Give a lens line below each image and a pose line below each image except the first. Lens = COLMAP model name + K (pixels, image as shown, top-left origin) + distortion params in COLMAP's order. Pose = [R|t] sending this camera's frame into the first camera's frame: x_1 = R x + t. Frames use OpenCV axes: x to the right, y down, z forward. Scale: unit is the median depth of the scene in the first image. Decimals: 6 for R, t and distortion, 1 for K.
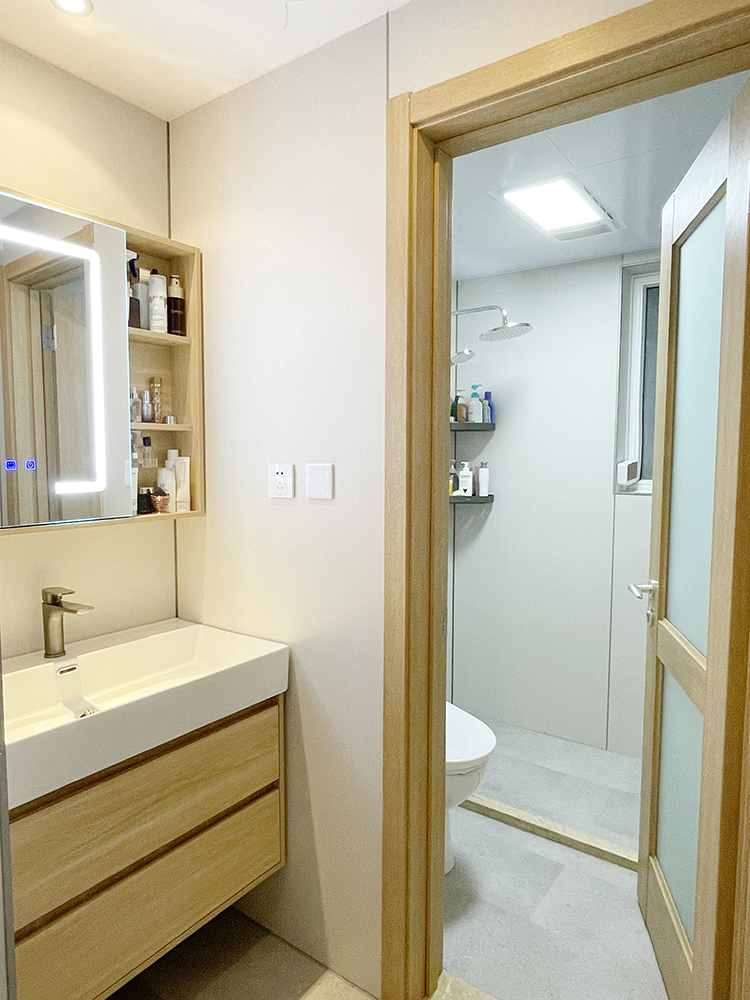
lens RADIAL K [[626.4, 0, 374.6], [0, 626.4, 498.4], [0, 0, 1]] dist [-0.003202, -0.000969]
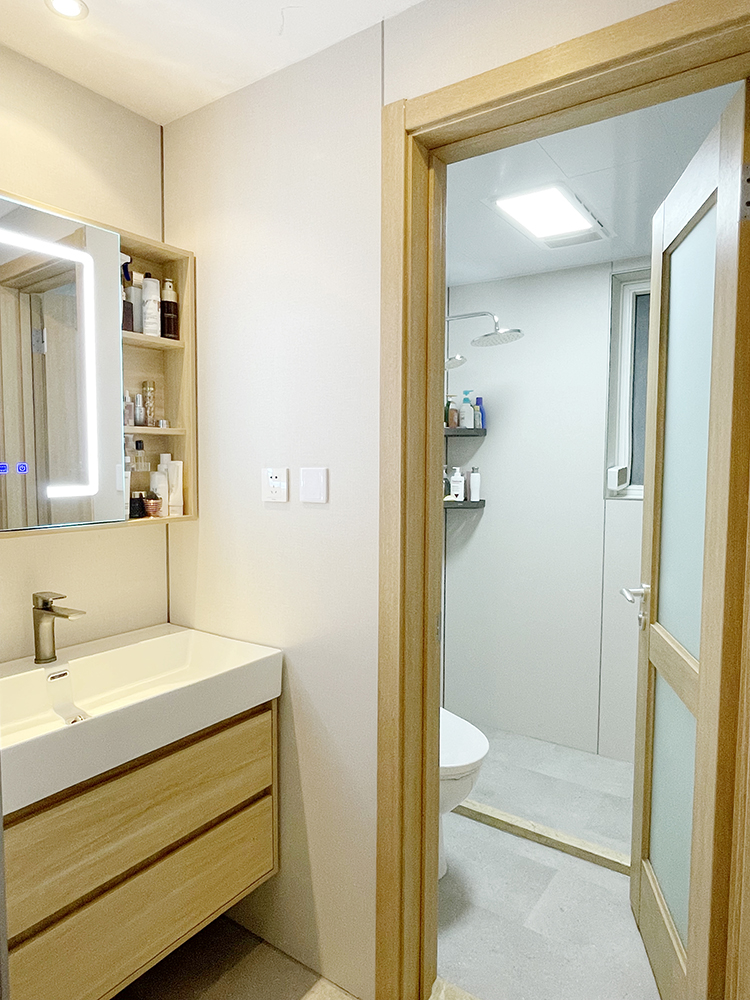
lens RADIAL K [[626.4, 0, 374.6], [0, 626.4, 498.4], [0, 0, 1]] dist [-0.003202, -0.000969]
pose [[0.999843, 0.001039, 0.017699, -0.007516], [-0.000868, 0.999953, -0.009669, 0.002771], [-0.017708, 0.009653, 0.999797, -0.000479]]
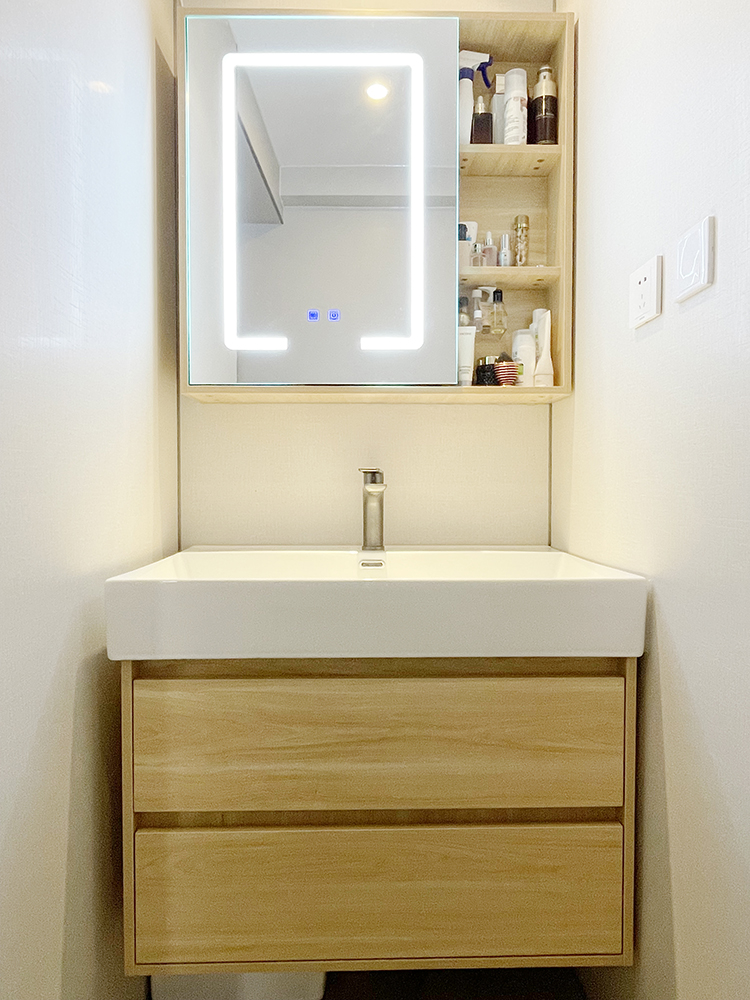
lens RADIAL K [[626.4, 0, 374.6], [0, 626.4, 498.4], [0, 0, 1]] dist [-0.003202, -0.000969]
pose [[0.612587, 0.016982, -0.790220, 0.150653], [-0.057943, 0.998044, -0.023470, 0.179219], [0.788276, 0.060165, 0.612373, 0.421606]]
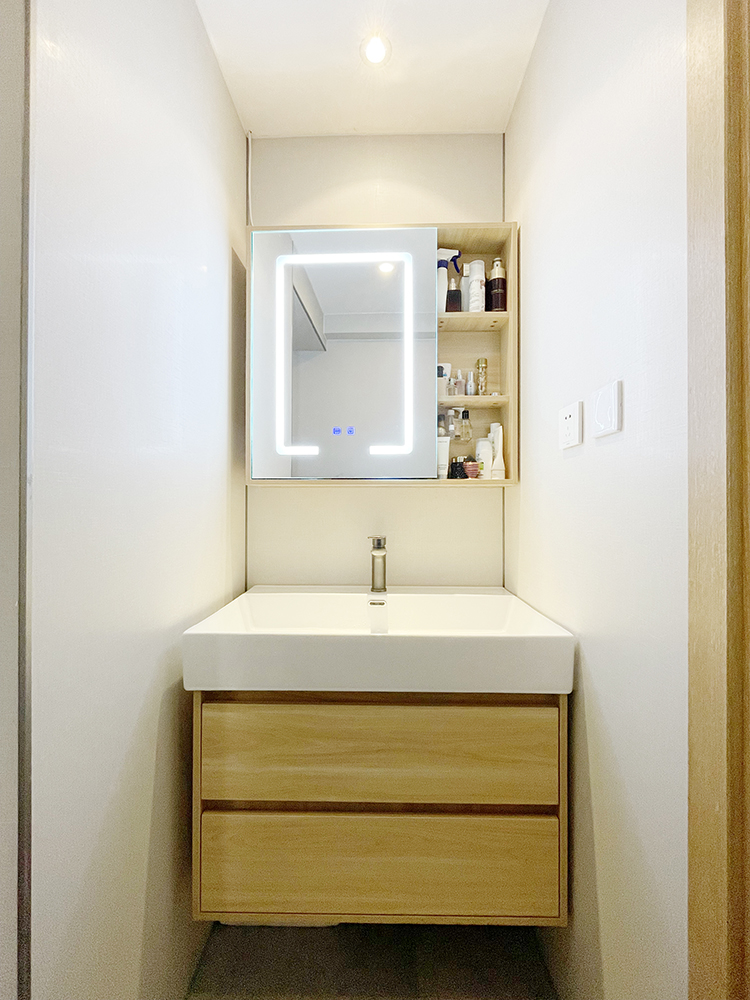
lens RADIAL K [[406.0, 0, 376.2], [0, 406.0, 498.3], [0, 0, 1]] dist [-0.003292, -0.000306]
pose [[0.580850, -0.008660, -0.813965, 0.122532], [-0.060035, 0.996764, -0.053447, 0.100933], [0.811794, 0.079911, 0.578450, 0.465041]]
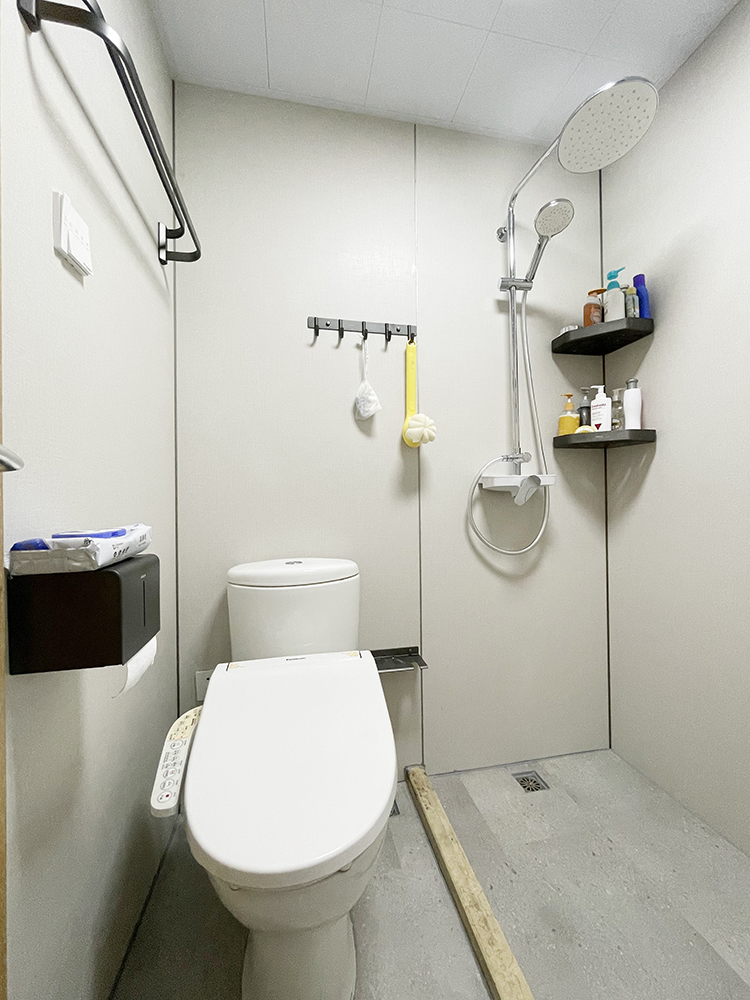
lens RADIAL K [[406.0, 0, 376.2], [0, 406.0, 498.3], [0, 0, 1]] dist [-0.003292, -0.000306]
pose [[0.733364, -0.017636, -0.679607, 0.434428], [-0.039460, 0.996874, -0.068451, 0.173966], [0.678690, 0.077017, 0.730376, 0.841610]]
